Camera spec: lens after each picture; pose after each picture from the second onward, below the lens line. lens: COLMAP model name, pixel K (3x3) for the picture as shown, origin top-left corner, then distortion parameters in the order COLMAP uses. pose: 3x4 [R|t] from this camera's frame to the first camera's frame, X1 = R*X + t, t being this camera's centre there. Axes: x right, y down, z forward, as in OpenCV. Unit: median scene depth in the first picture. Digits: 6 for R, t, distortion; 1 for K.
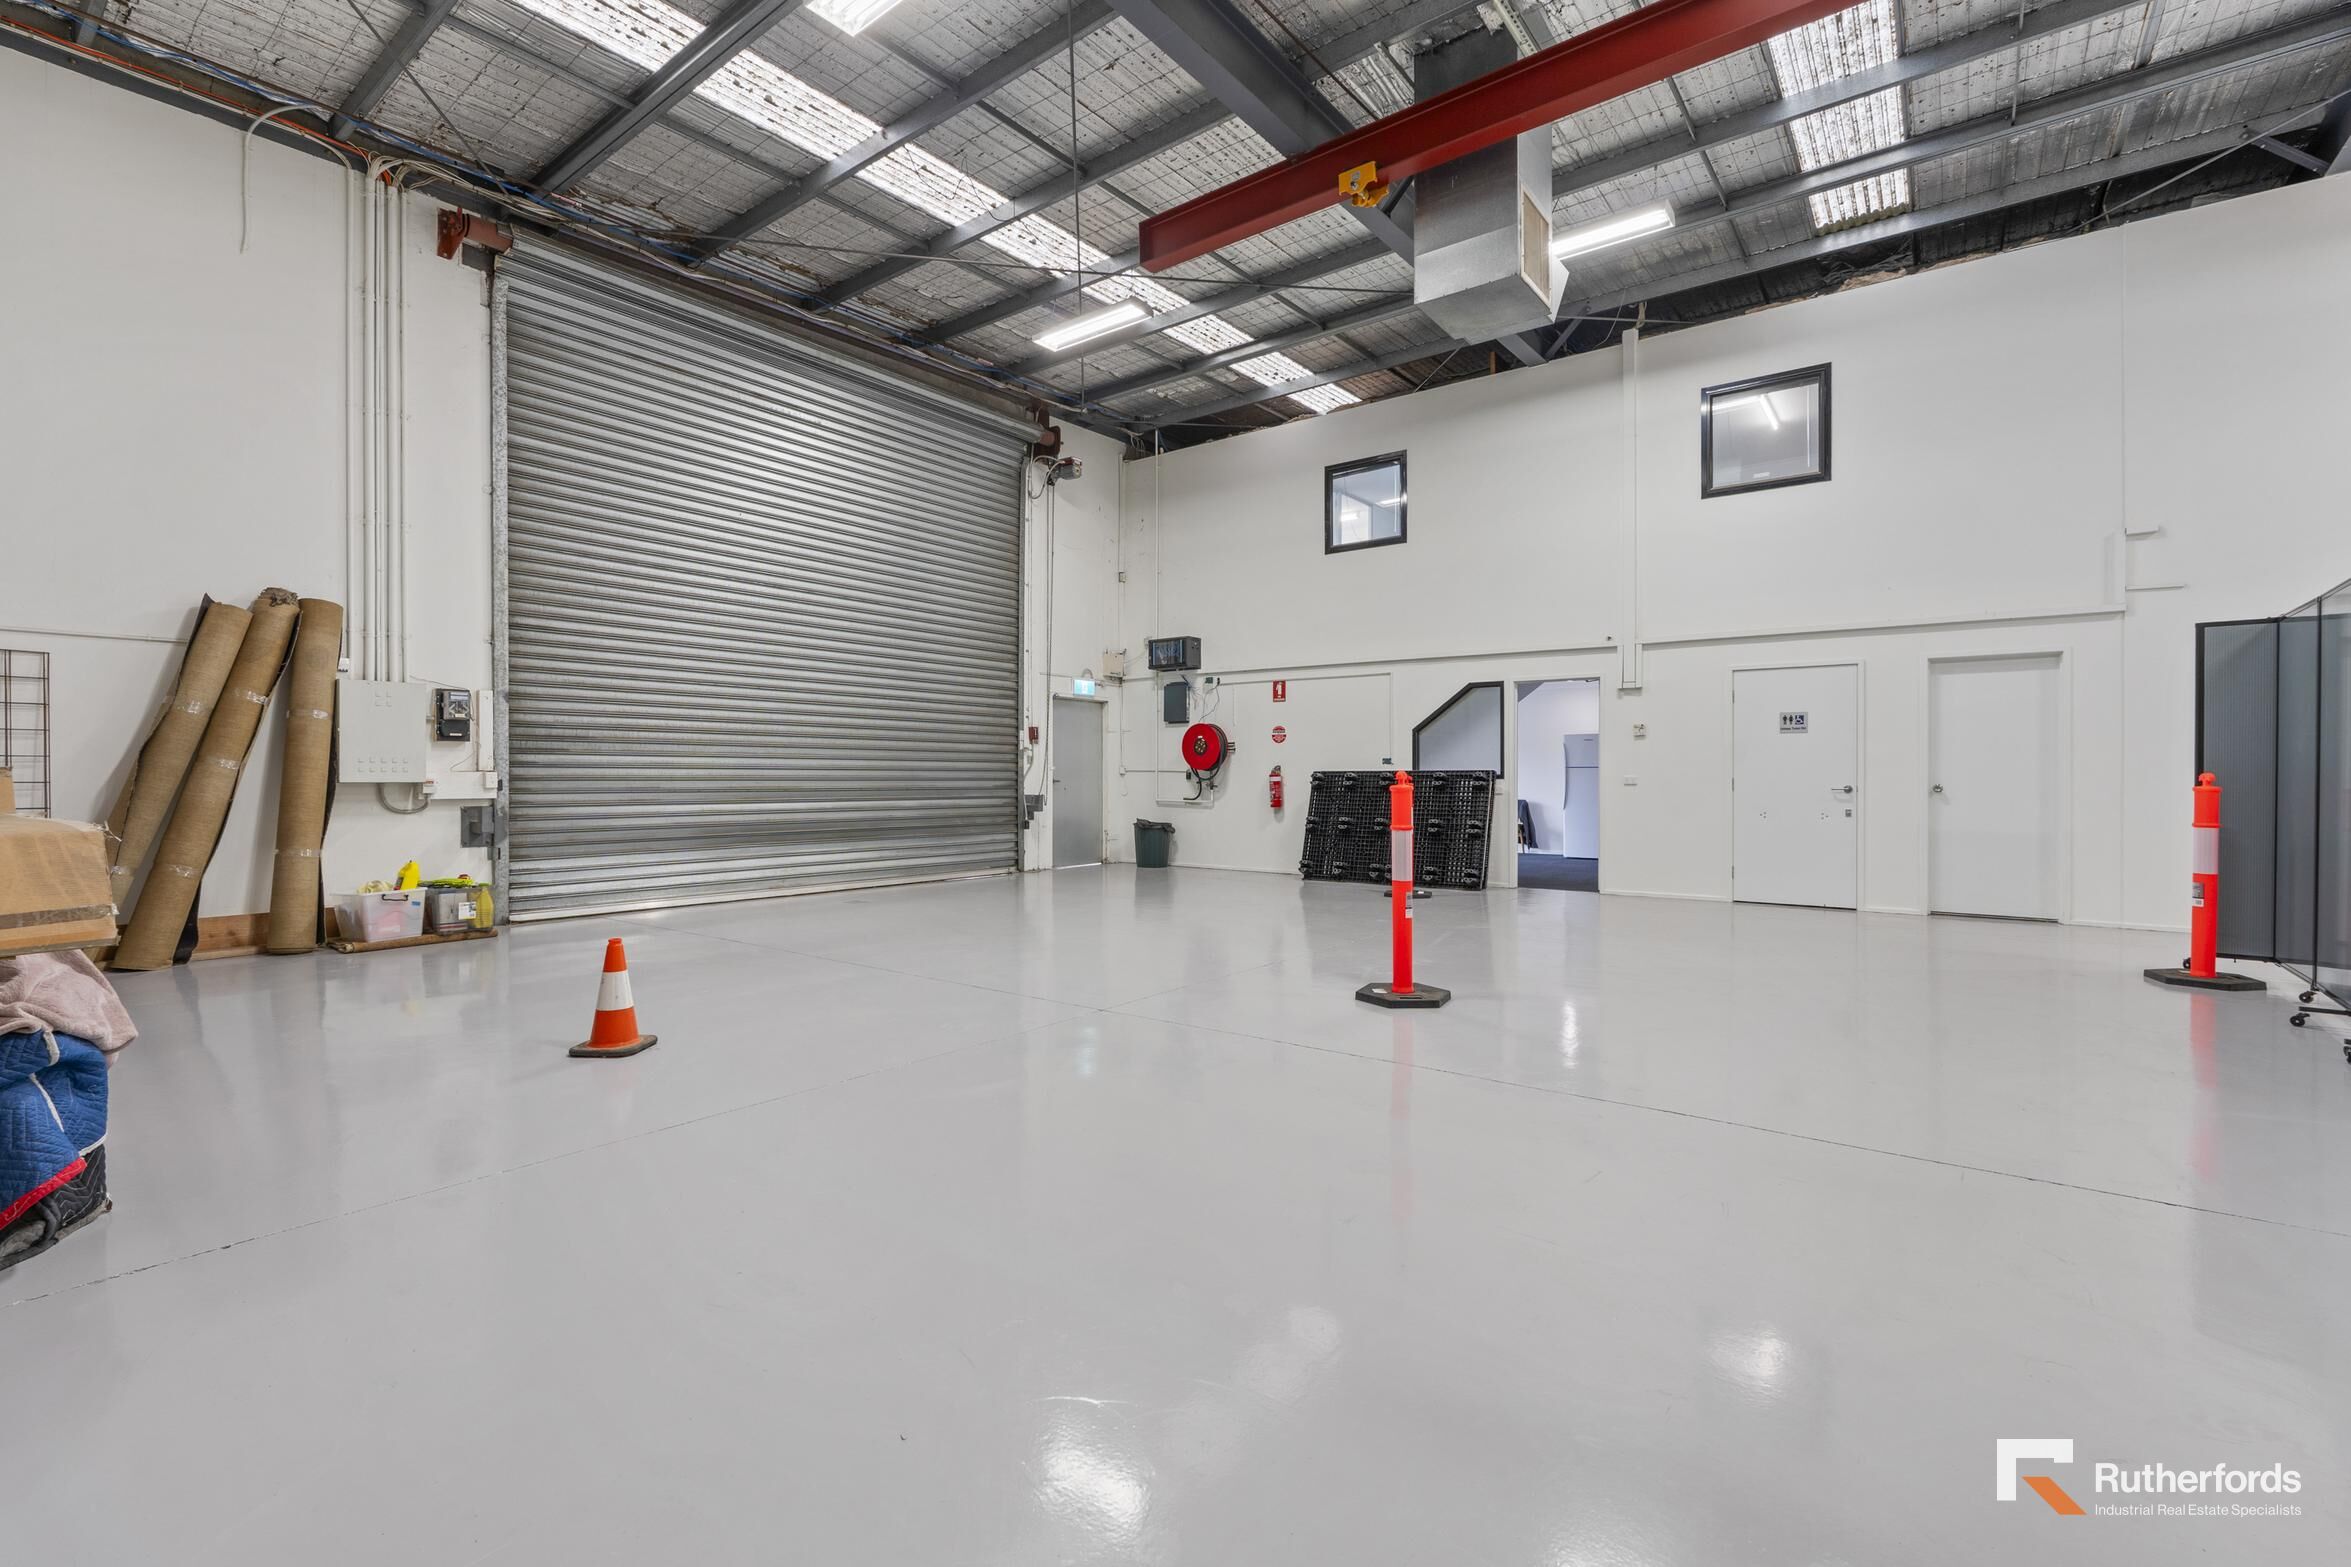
lens RADIAL K [[1042.8, 0, 1175.5], [0, 1042.8, 783.5], [0, 0, 1]] dist [-0.002231, -0.000401]
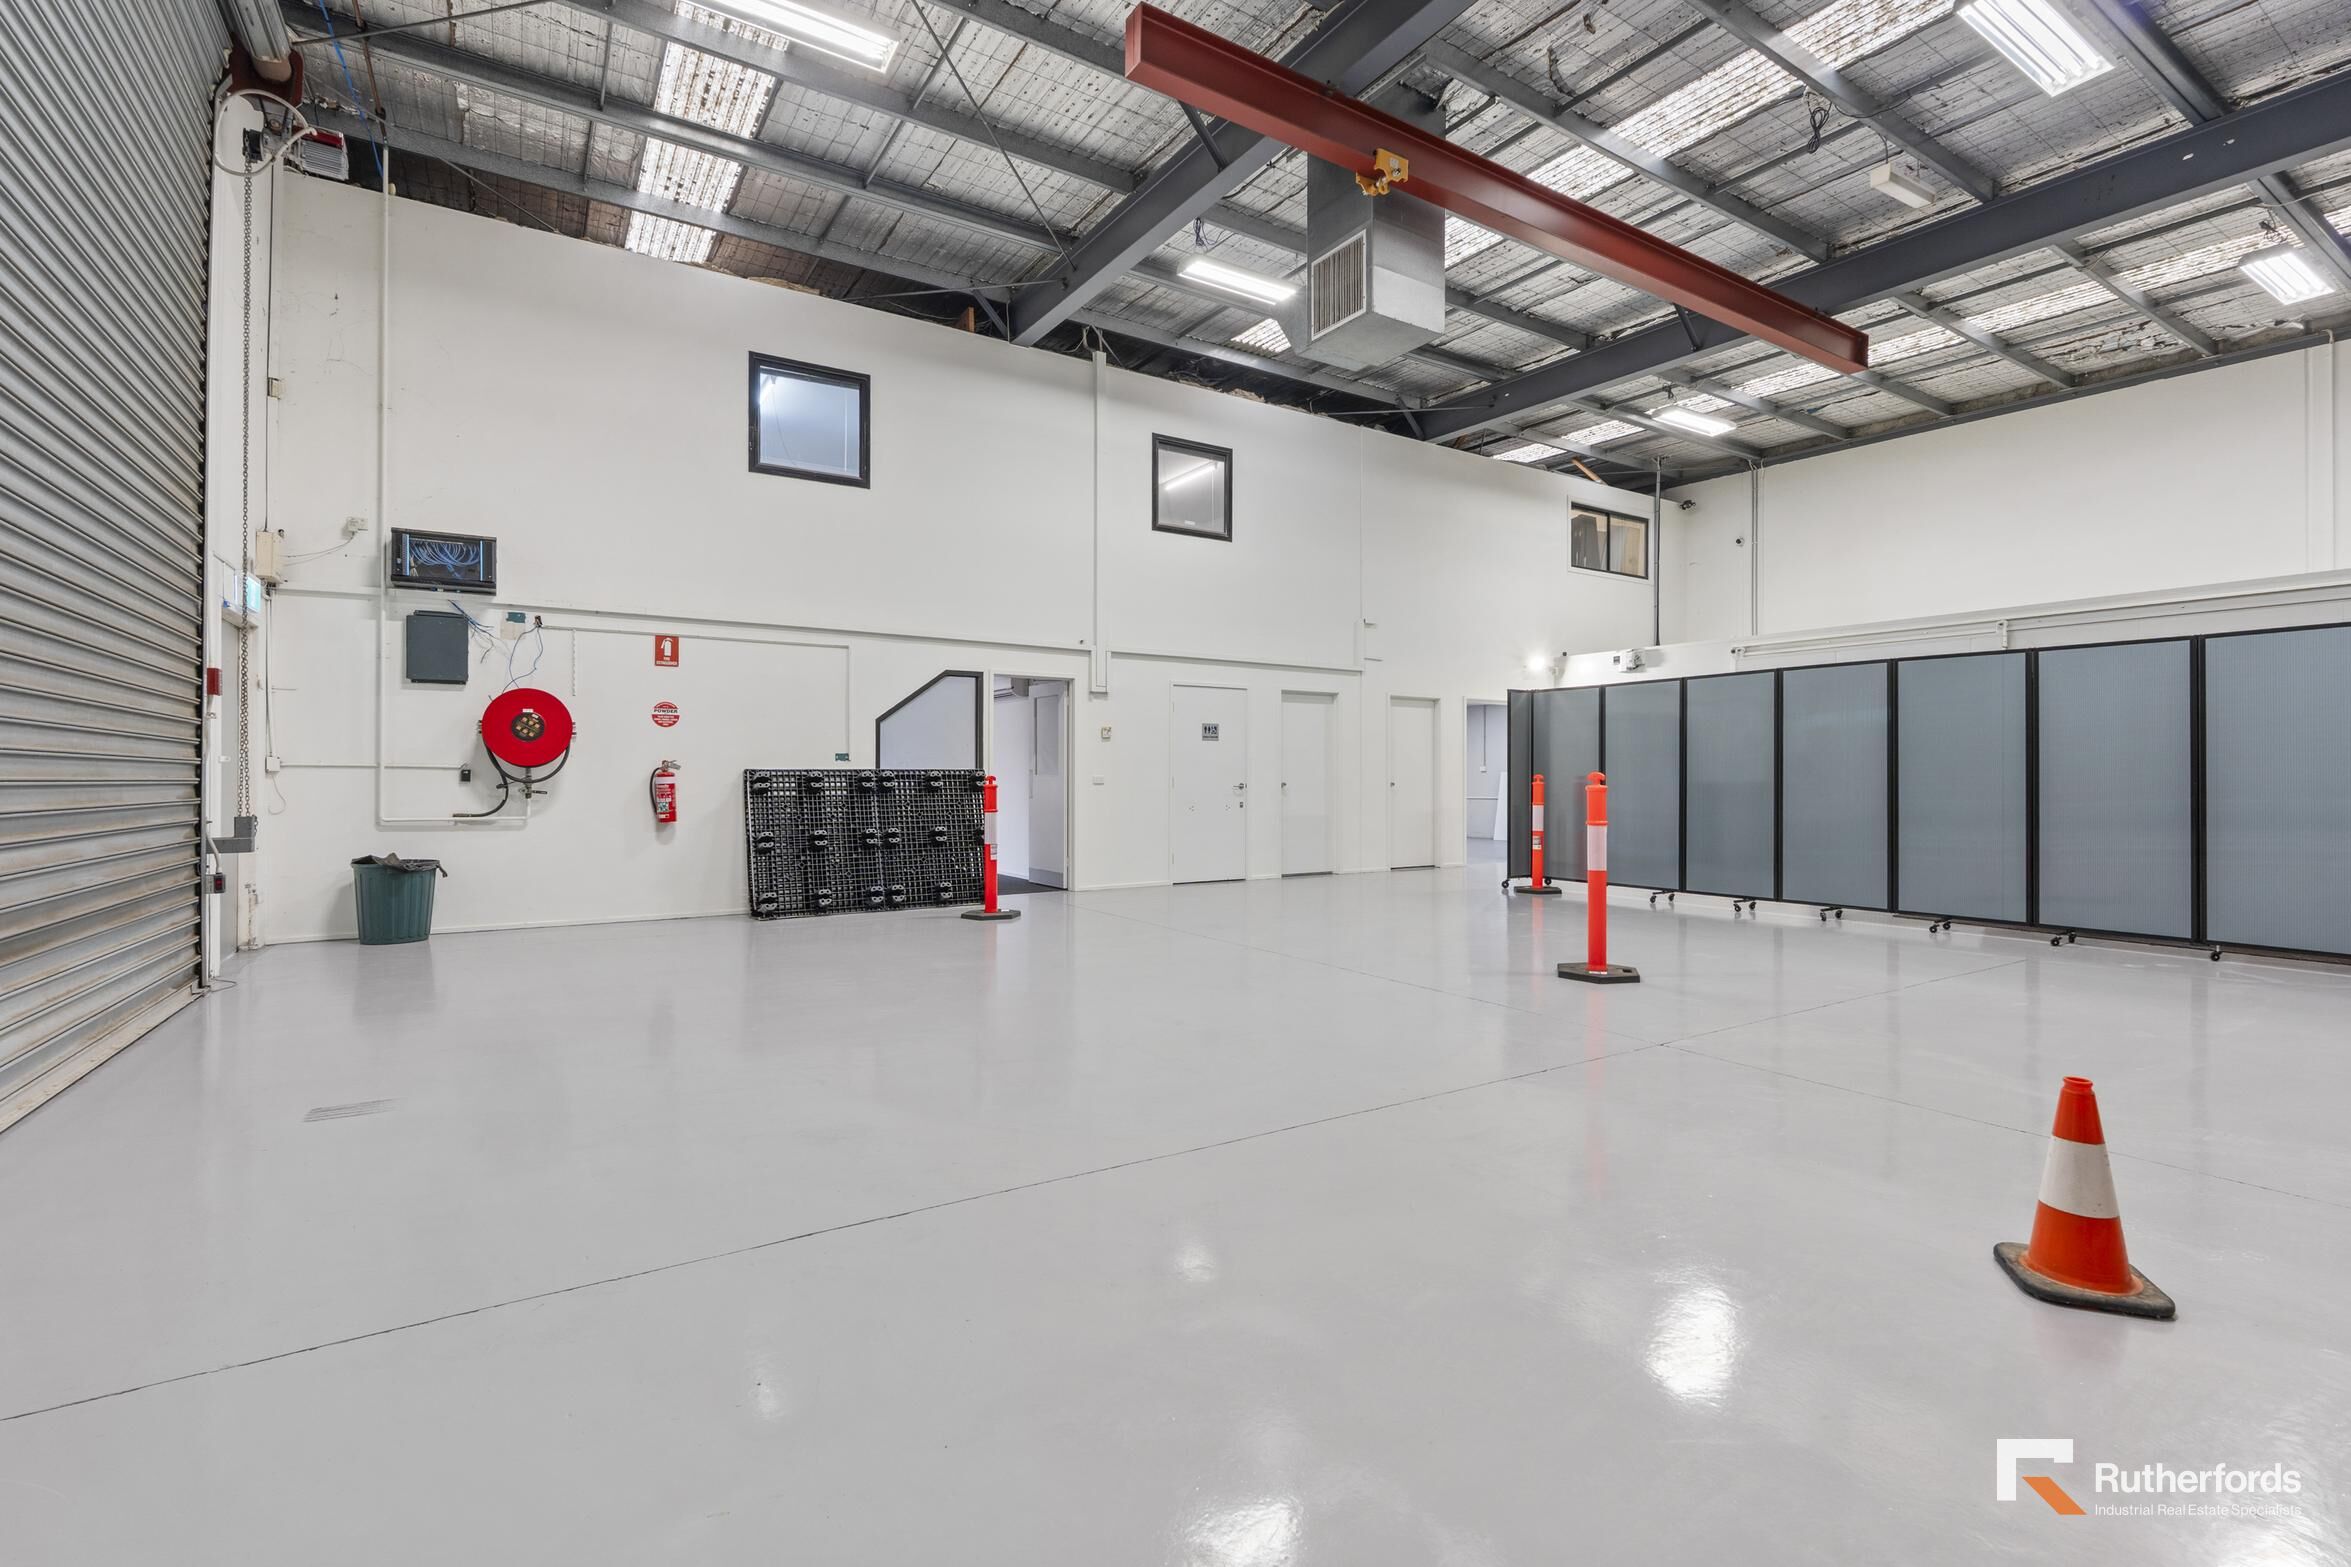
lens RADIAL K [[1042.8, 0, 1175.5], [0, 1042.8, 783.5], [0, 0, 1]] dist [-0.002231, -0.000401]
pose [[0.345528, 0.001876, 0.938407, -0.484129], [0.014845, 0.999862, -0.007465, 0.008941], [-0.938291, 0.016510, 0.345452, 0.524055]]
